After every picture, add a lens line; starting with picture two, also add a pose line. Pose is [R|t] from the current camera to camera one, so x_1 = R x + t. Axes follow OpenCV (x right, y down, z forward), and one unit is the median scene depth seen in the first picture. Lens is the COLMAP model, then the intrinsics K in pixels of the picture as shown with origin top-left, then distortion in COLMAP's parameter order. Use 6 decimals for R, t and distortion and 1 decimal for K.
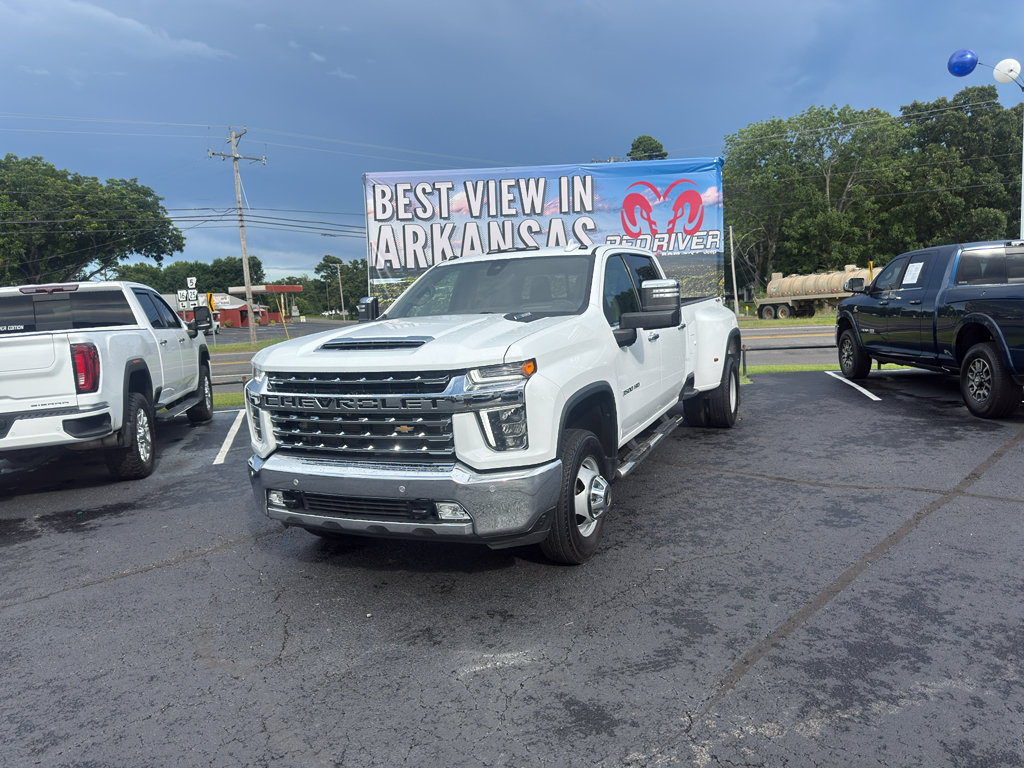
lens RADIAL K [[699.1, 0, 513.9], [0, 699.1, 389.8], [0, 0, 1]] dist [0.163115, -0.209812]
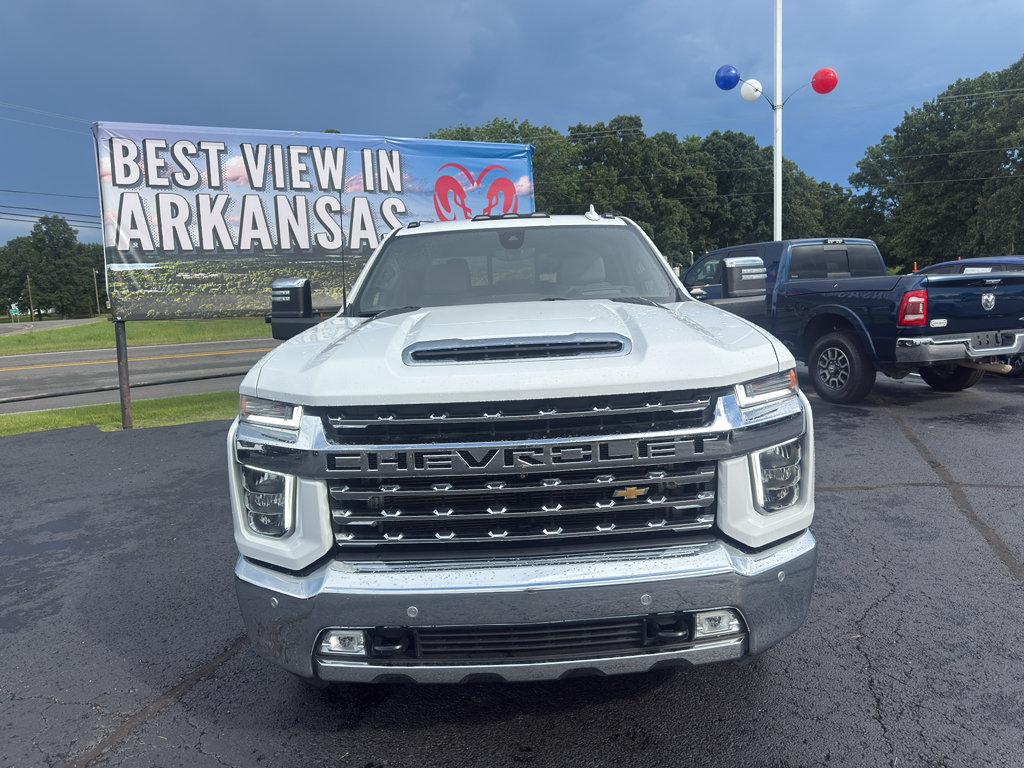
lens RADIAL K [[719.0, 0, 514.3], [0, 719.0, 370.4], [0, 0, 1]] dist [0.053635, -0.069178]
pose [[0.906826, -0.042233, 0.419385, -0.143819], [0.054038, 0.998406, -0.016305, -0.011881], [-0.418028, 0.037449, 0.907662, 0.147275]]
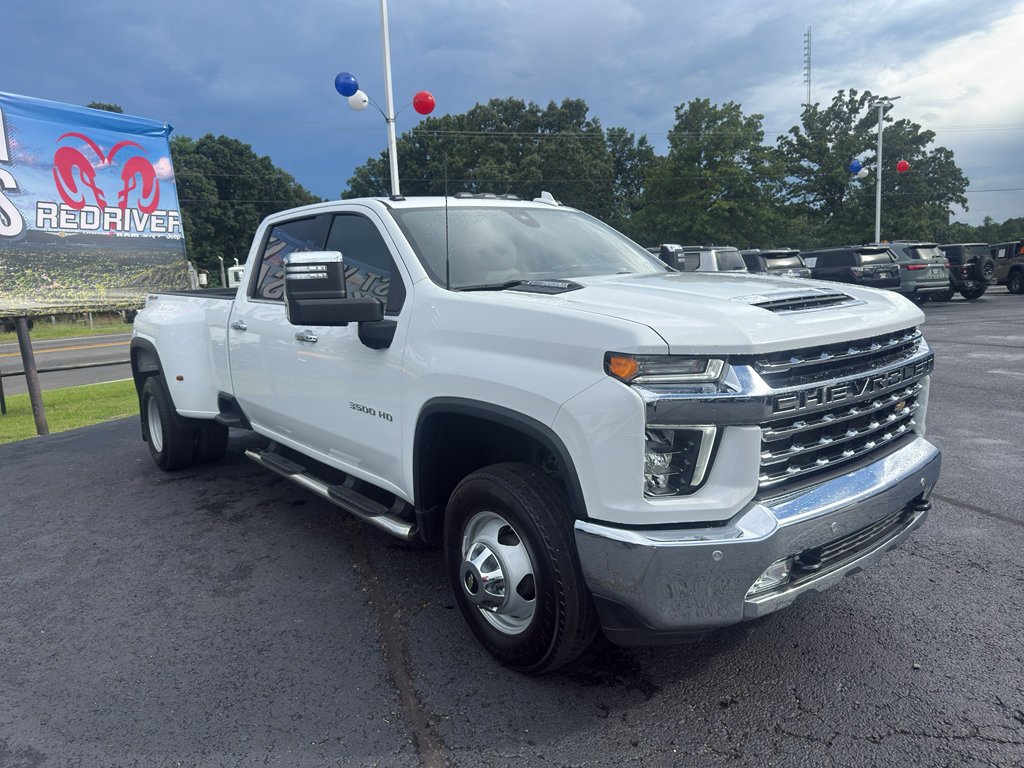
lens RADIAL K [[719.0, 0, 514.3], [0, 719.0, 370.4], [0, 0, 1]] dist [0.053635, -0.069178]
pose [[0.436430, -0.096198, 0.894581, -0.306761], [0.140495, 0.989358, 0.037848, -0.020162], [-0.888701, 0.109166, 0.445301, 0.301978]]
